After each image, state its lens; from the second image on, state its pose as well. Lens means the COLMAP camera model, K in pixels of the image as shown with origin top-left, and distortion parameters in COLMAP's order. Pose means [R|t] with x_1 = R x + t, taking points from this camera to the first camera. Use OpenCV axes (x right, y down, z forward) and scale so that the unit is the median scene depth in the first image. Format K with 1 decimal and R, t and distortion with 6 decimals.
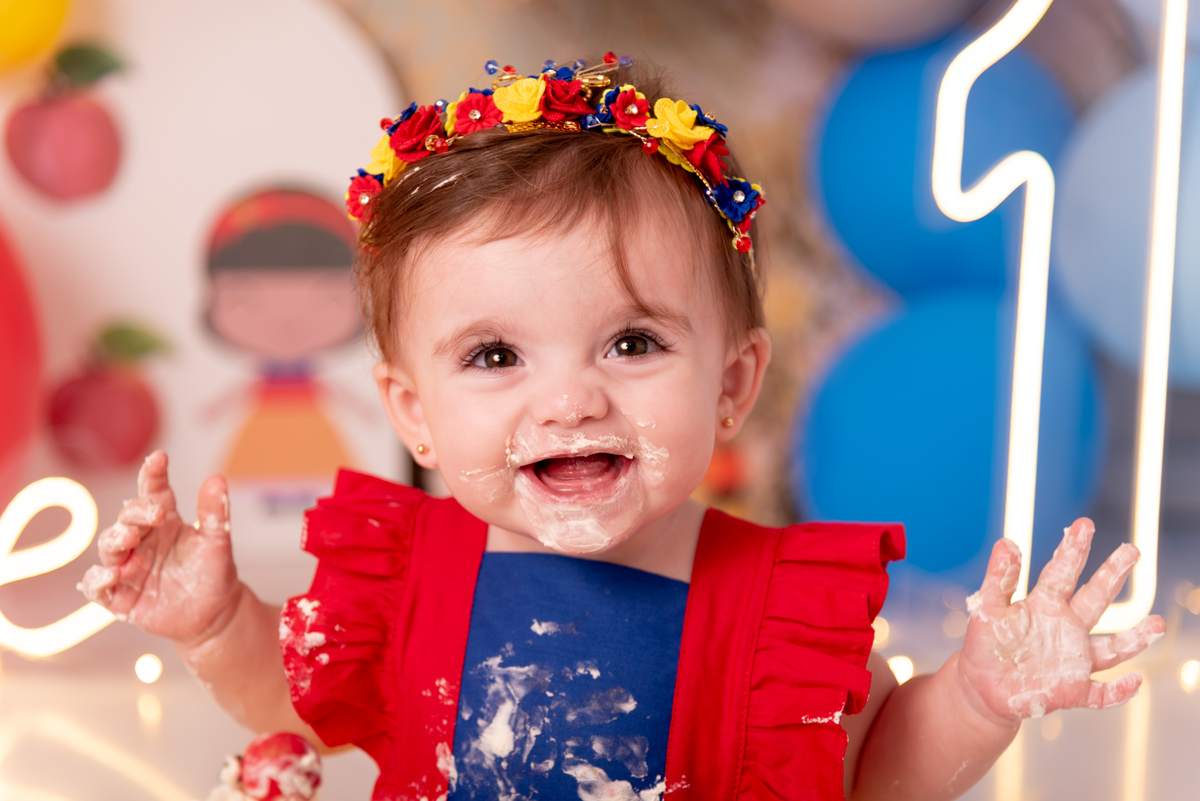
lens RADIAL K [[2914.1, 0, 601.7], [0, 2914.1, 406.3], [0, 0, 1]] dist [-0.275609, 0.000000]
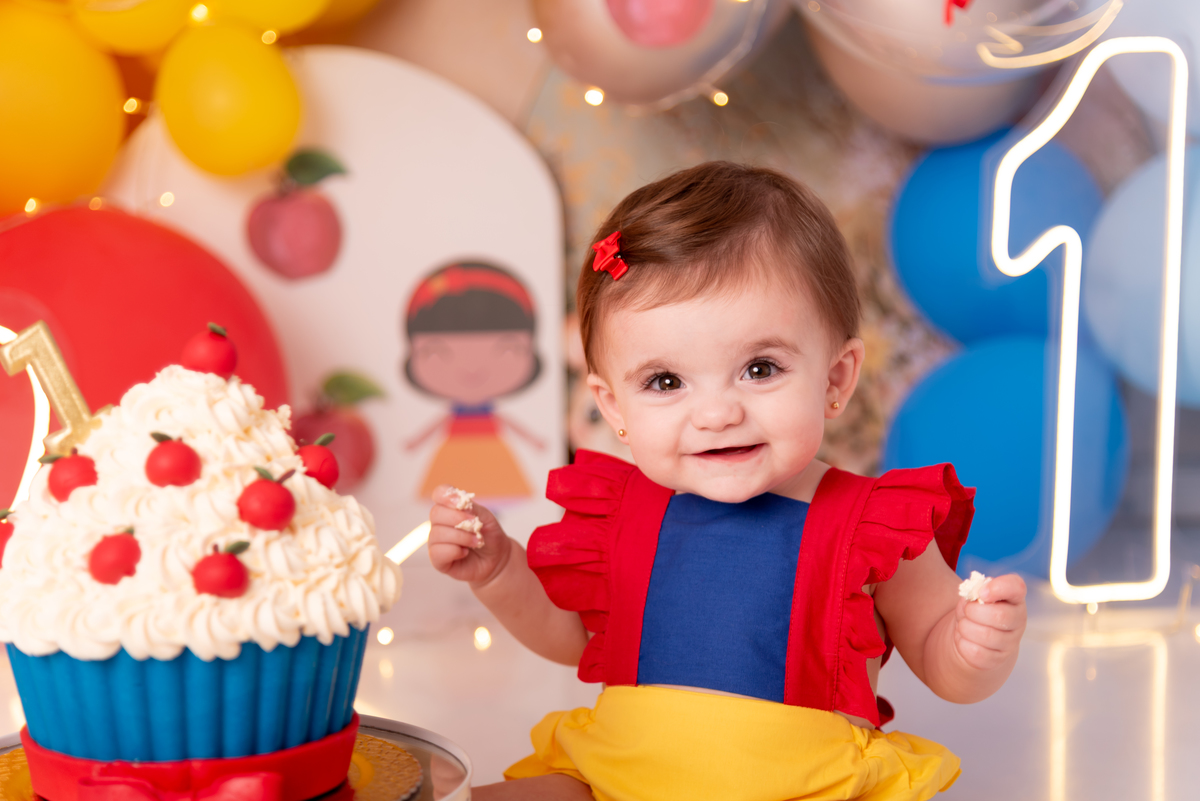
lens RADIAL K [[2546.3, 0, 622.0], [0, 2546.3, 417.6], [0, 0, 1]] dist [0.010901, 0.000000]
pose [[0.999254, -0.014547, -0.035761, -0.006309], [0.014103, 0.999821, -0.012643, 0.008136], [0.035938, 0.012130, 0.999280, -0.135661]]
